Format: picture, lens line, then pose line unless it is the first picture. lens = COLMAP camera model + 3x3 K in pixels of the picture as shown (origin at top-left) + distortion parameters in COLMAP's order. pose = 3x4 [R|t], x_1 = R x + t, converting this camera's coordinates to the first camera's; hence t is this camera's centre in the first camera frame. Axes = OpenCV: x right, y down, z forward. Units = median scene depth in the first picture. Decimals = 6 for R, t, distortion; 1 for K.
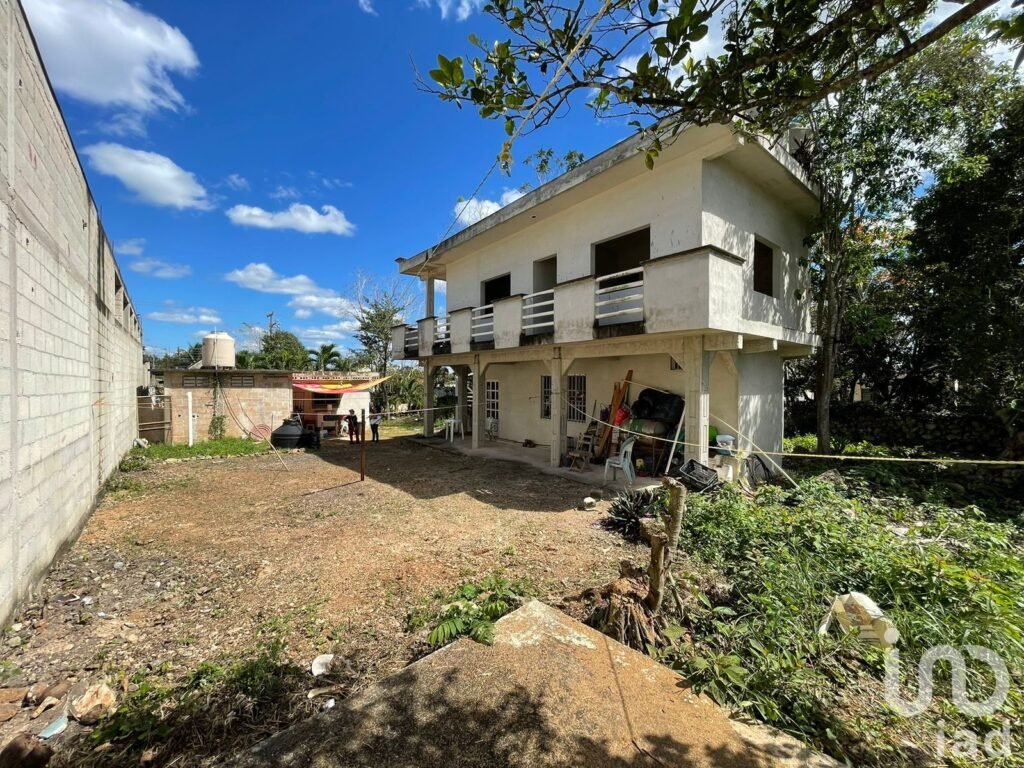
lens RADIAL K [[409.0, 0, 510.8], [0, 409.0, 380.9], [0, 0, 1]] dist [-0.002388, -0.000076]
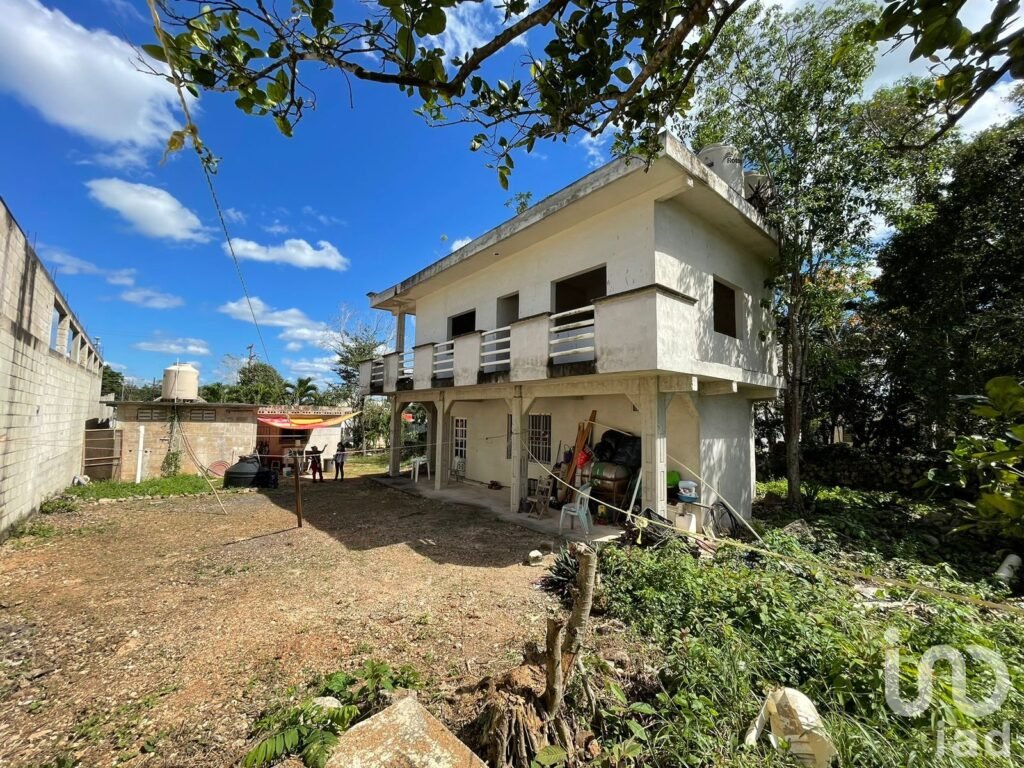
lens RADIAL K [[409.0, 0, 510.8], [0, 409.0, 380.9], [0, 0, 1]] dist [-0.002388, -0.000076]
pose [[0.999623, 0.015355, 0.022753, 0.088372], [-0.013326, 0.996136, -0.086805, -0.010706], [-0.023998, 0.086469, 0.995966, 0.045971]]
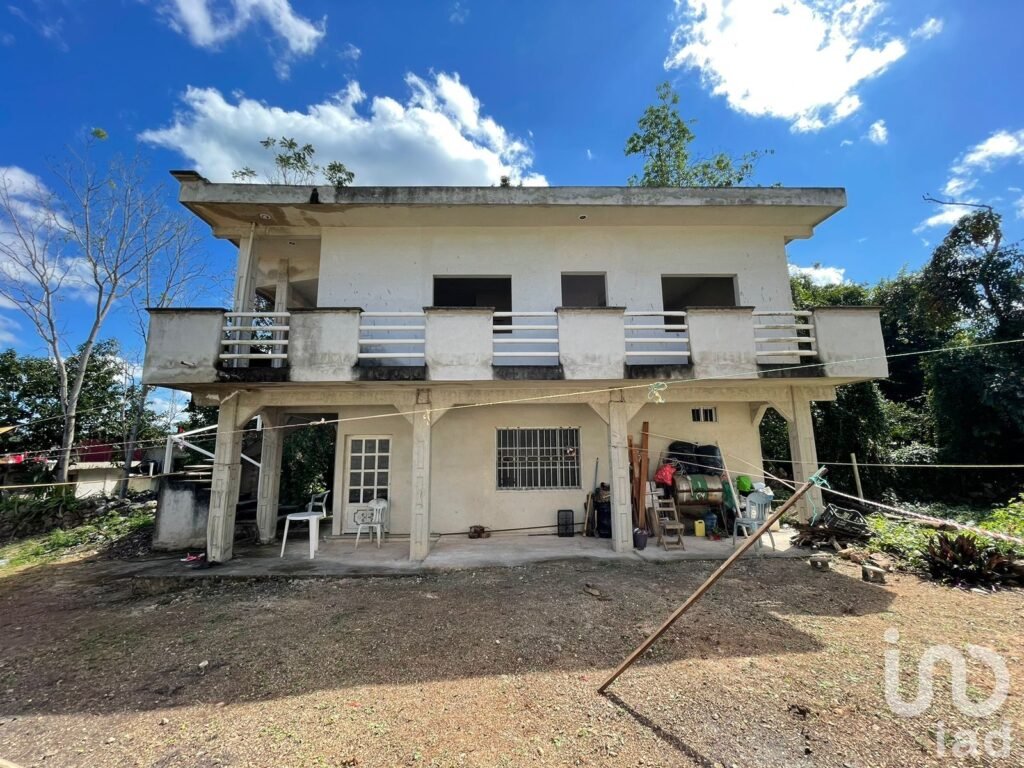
lens RADIAL K [[422.4, 0, 500.0], [0, 422.4, 385.1], [0, 0, 1]] dist [-0.013645, 0.000040]
pose [[0.601461, 0.119341, 0.789938, -0.771405], [0.013402, 0.987133, -0.159337, 0.044593], [-0.798789, 0.106422, 0.592123, 0.844880]]
